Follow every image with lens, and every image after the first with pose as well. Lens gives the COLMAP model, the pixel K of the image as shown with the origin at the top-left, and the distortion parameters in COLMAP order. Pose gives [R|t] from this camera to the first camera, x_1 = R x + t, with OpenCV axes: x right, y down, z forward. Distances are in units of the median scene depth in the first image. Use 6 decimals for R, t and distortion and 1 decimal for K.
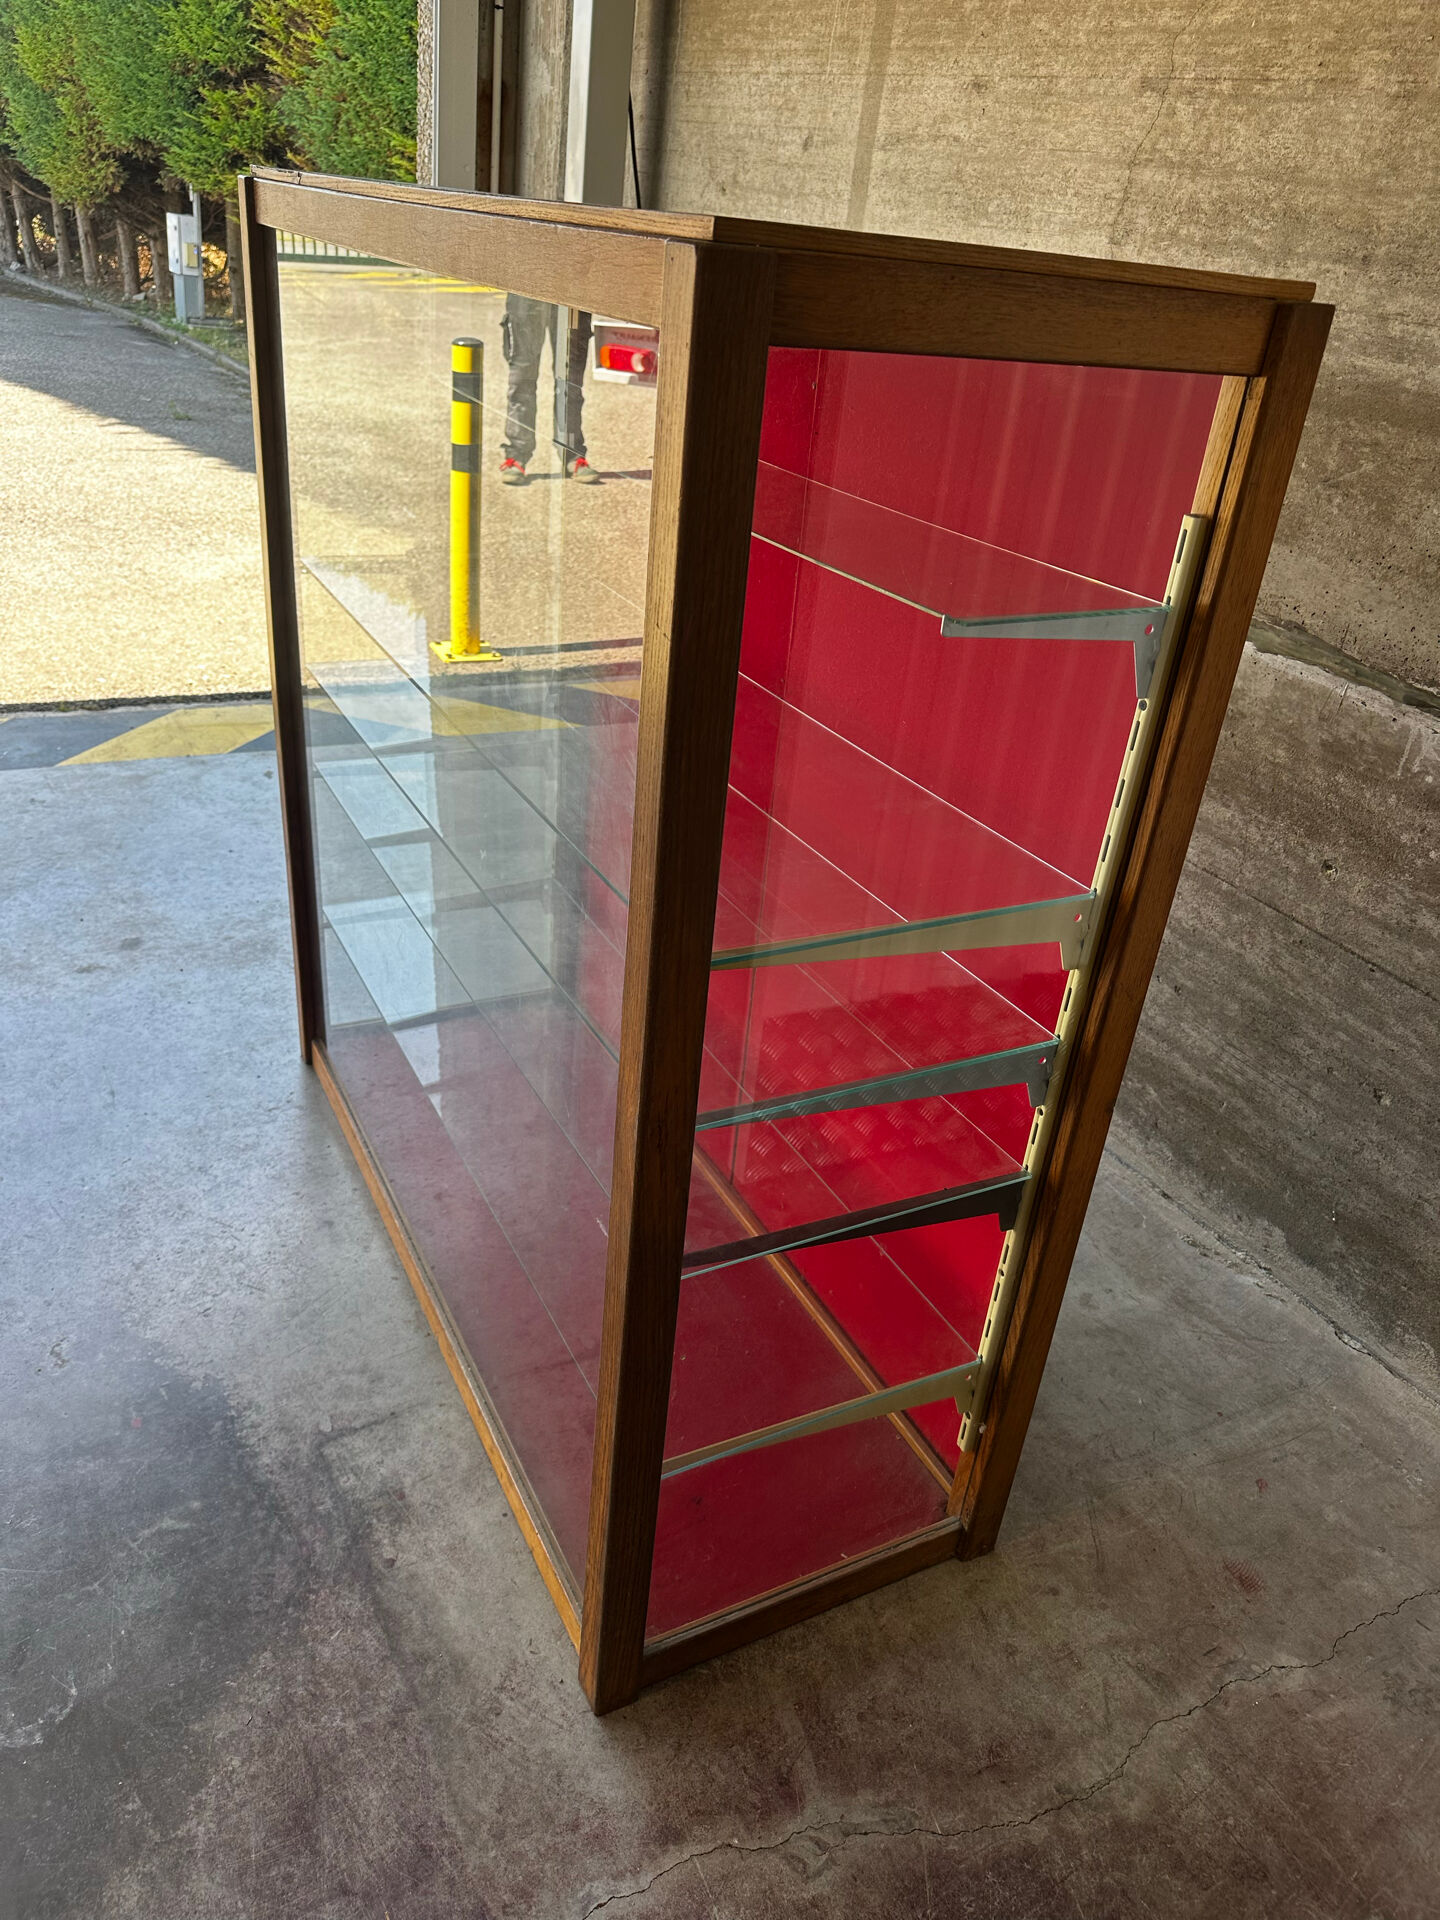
lens RADIAL K [[1365.2, 0, 728.7], [0, 1365.2, 965.6], [0, 0, 1]] dist [0.020045, -0.029573]
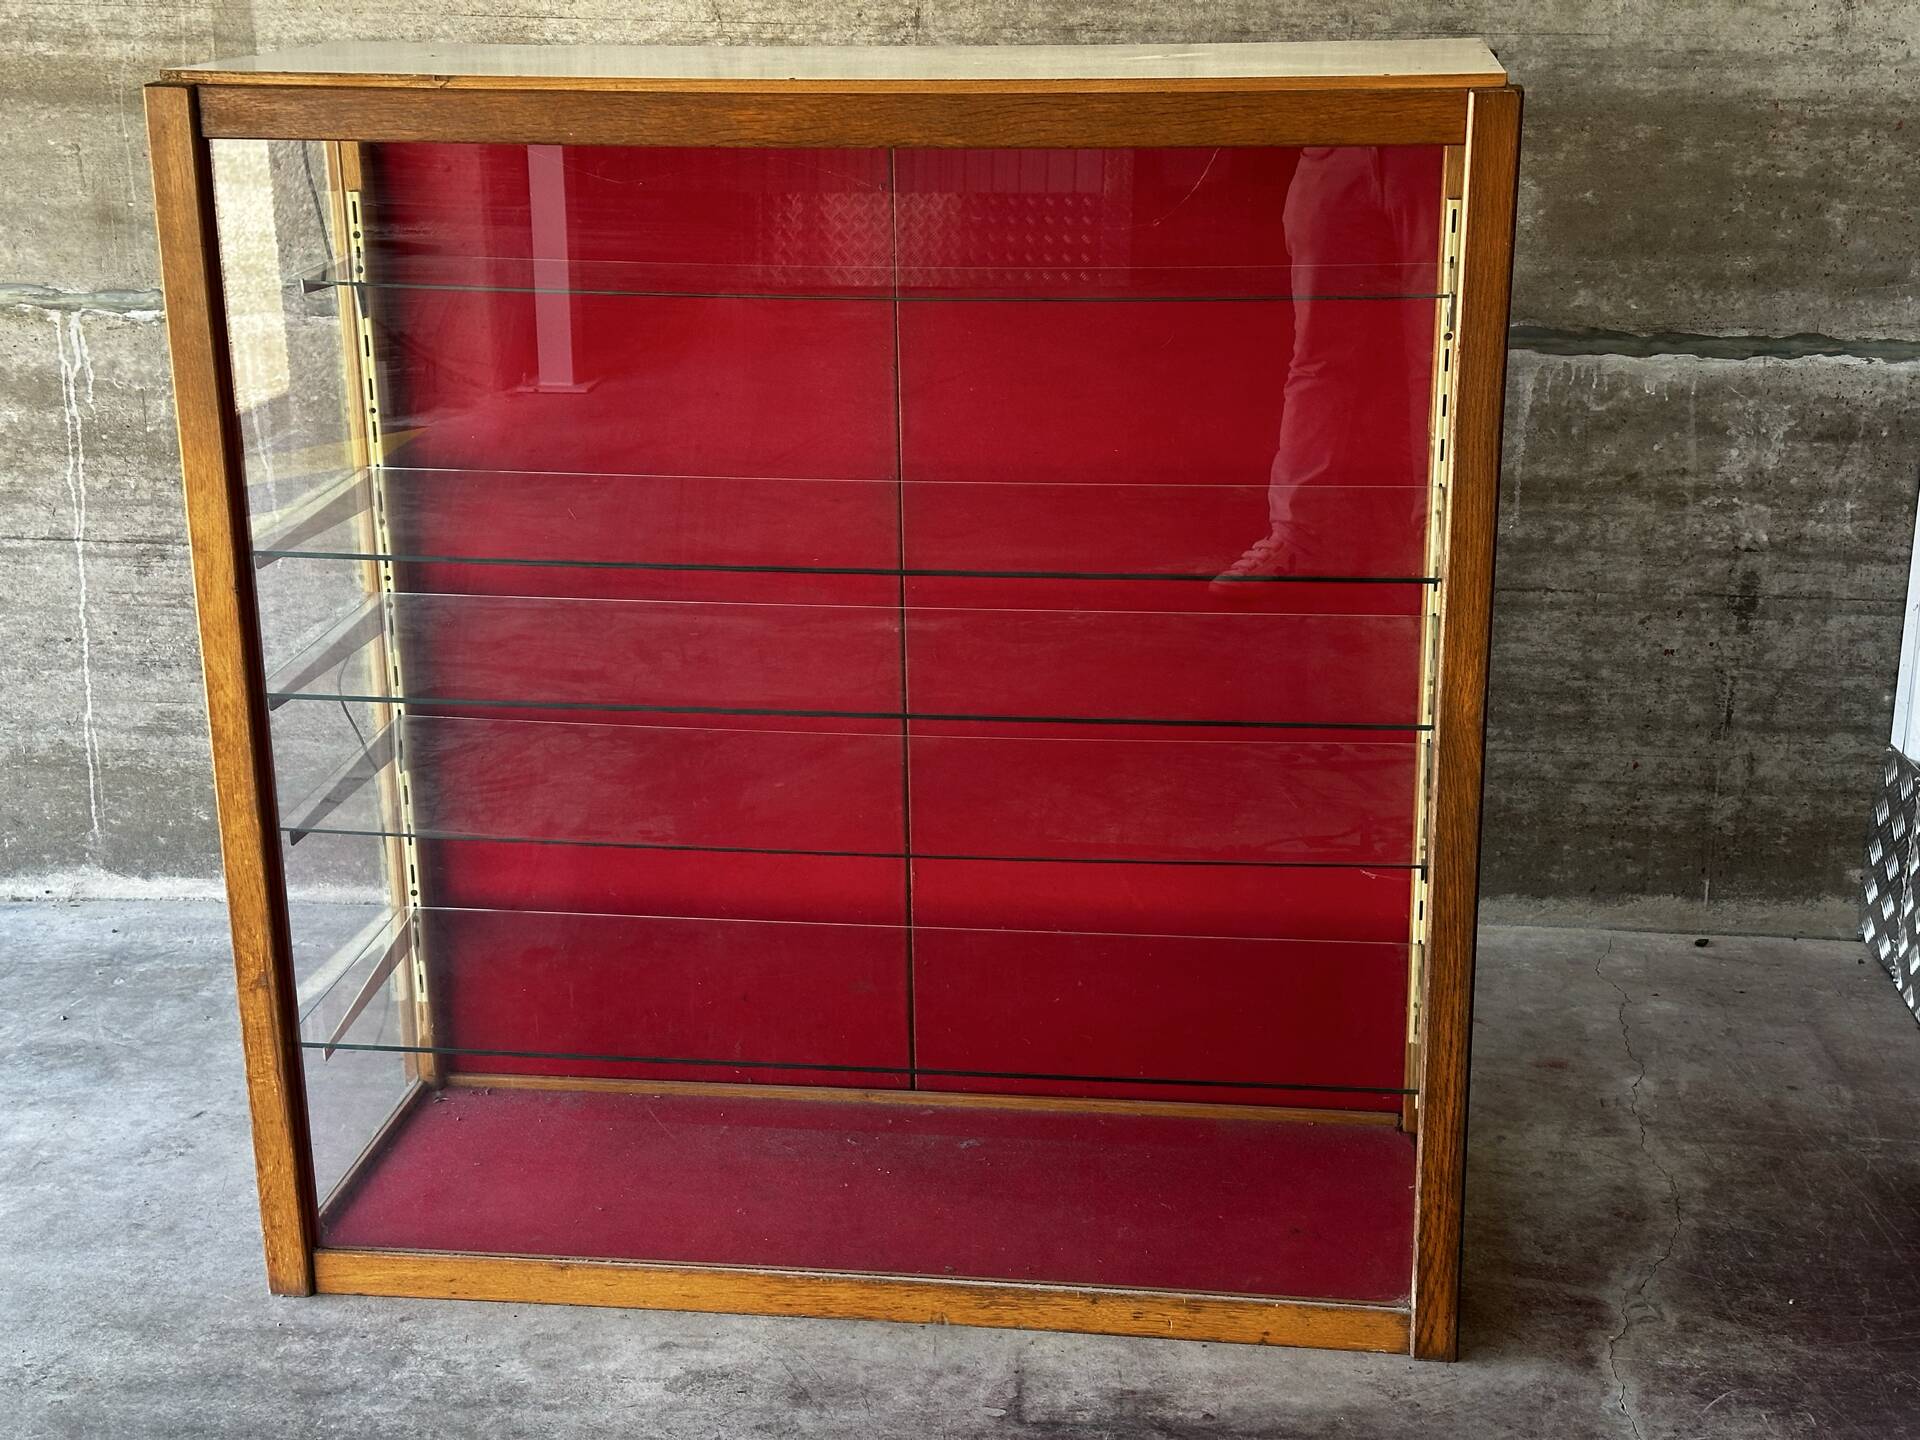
lens RADIAL K [[2682.8, 0, 978.3], [0, 2682.8, 711.9], [0, 0, 1]] dist [0.114548, 0.000000]
pose [[0.571111, -0.343326, 0.745627, -1.378047], [0.450199, 0.890543, 0.065224, -0.161002], [-0.686406, 0.298431, 0.663164, -0.226071]]
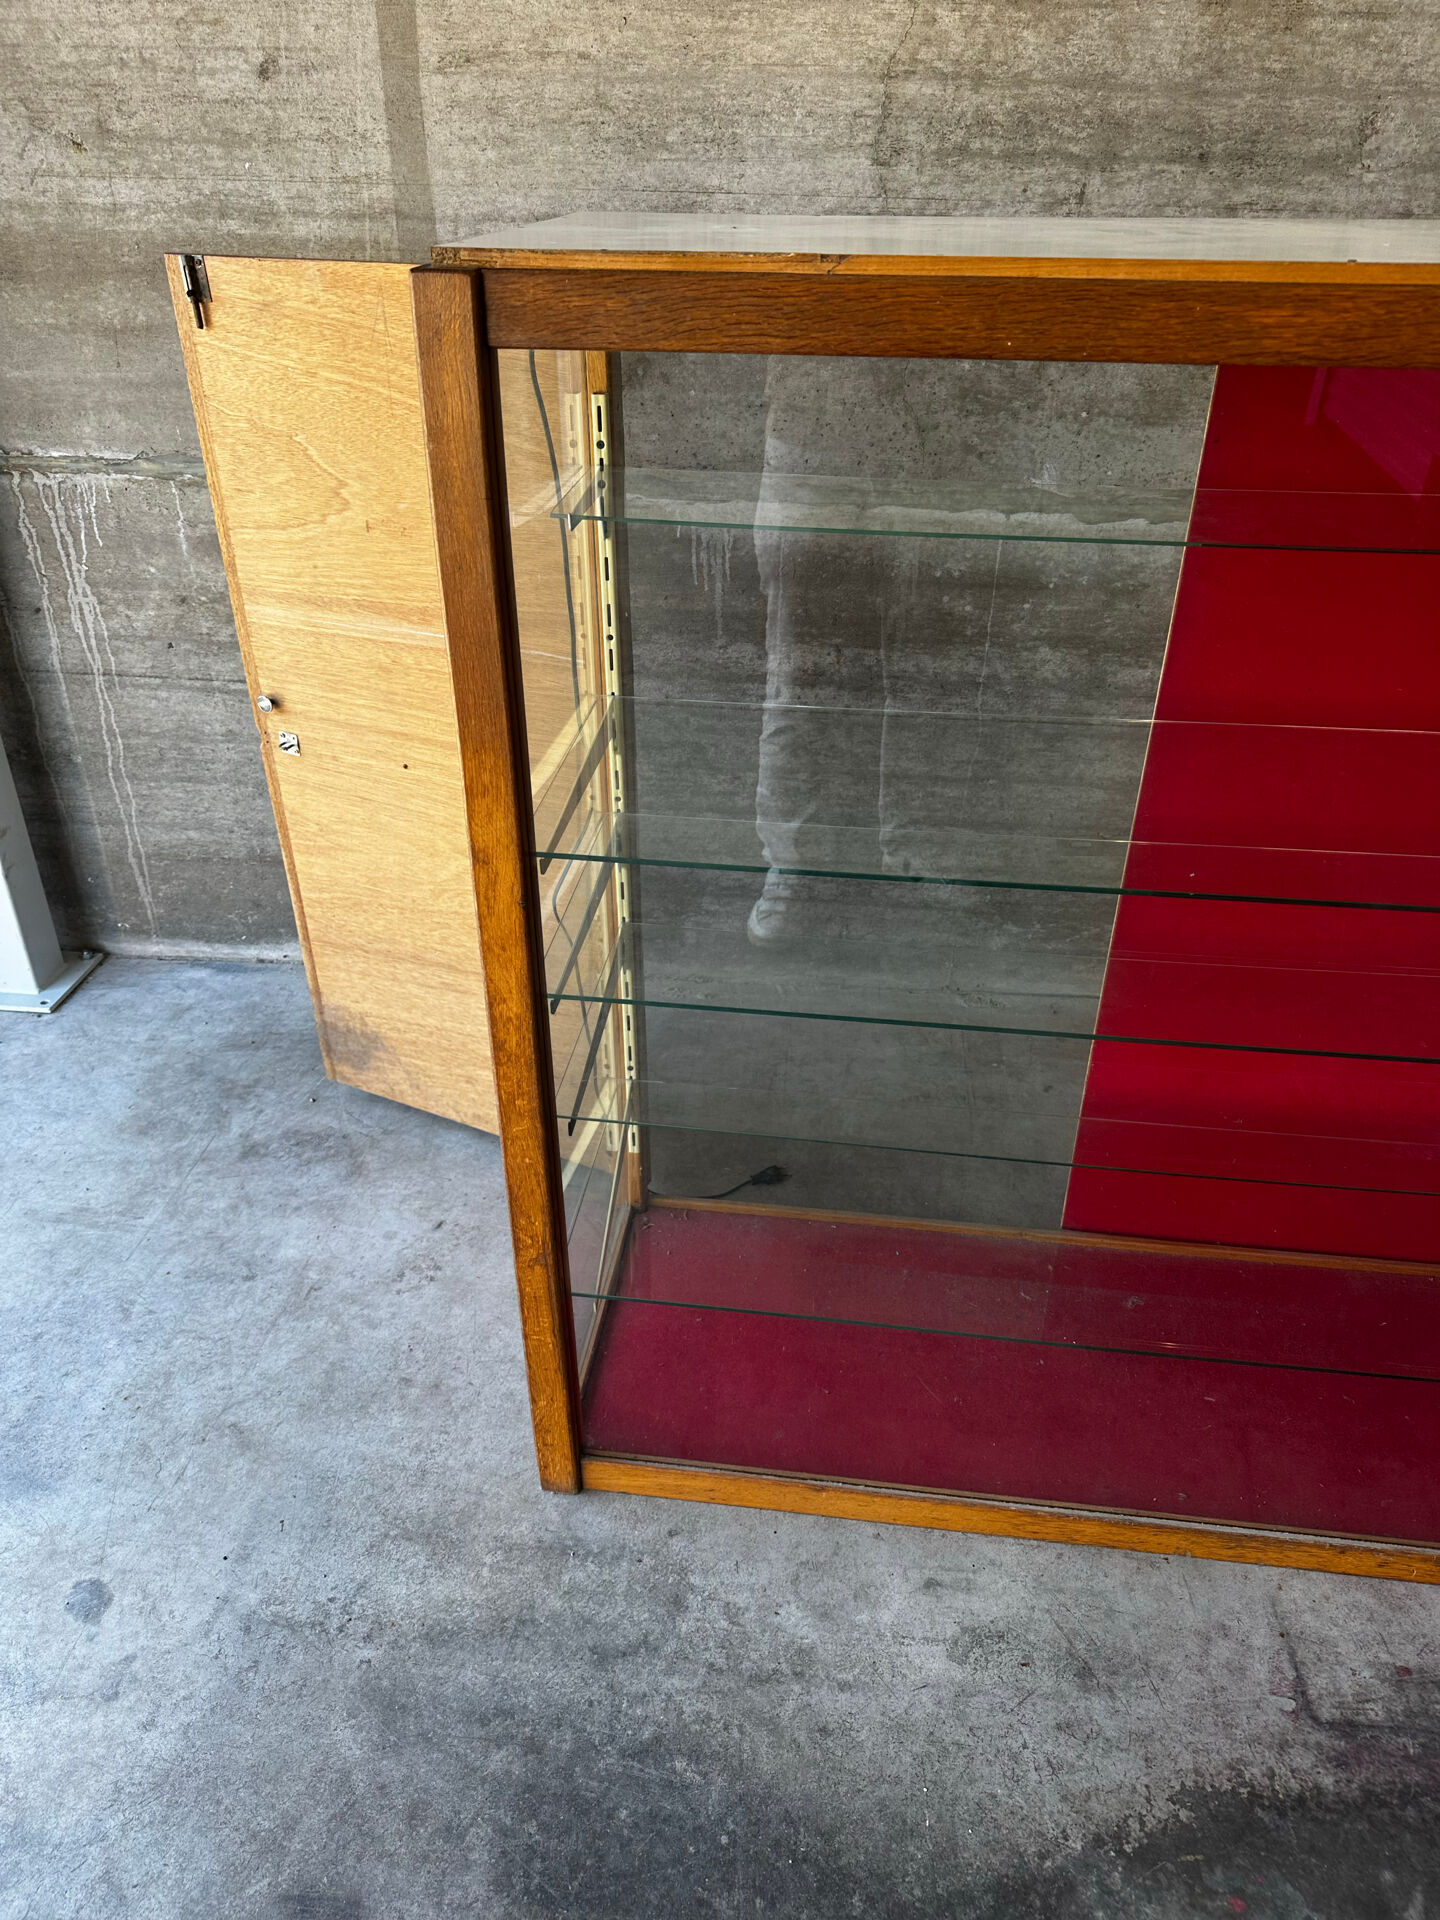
lens RADIAL K [[1365.2, 0, 719.0], [0, 1365.2, 964.1], [0, 0, 1]] dist [0.020045, -0.029573]
pose [[0.575064, -0.509560, 0.640039, -0.800335], [0.441336, 0.851963, 0.281748, -0.450903], [-0.688857, 0.120449, 0.714821, 0.567840]]
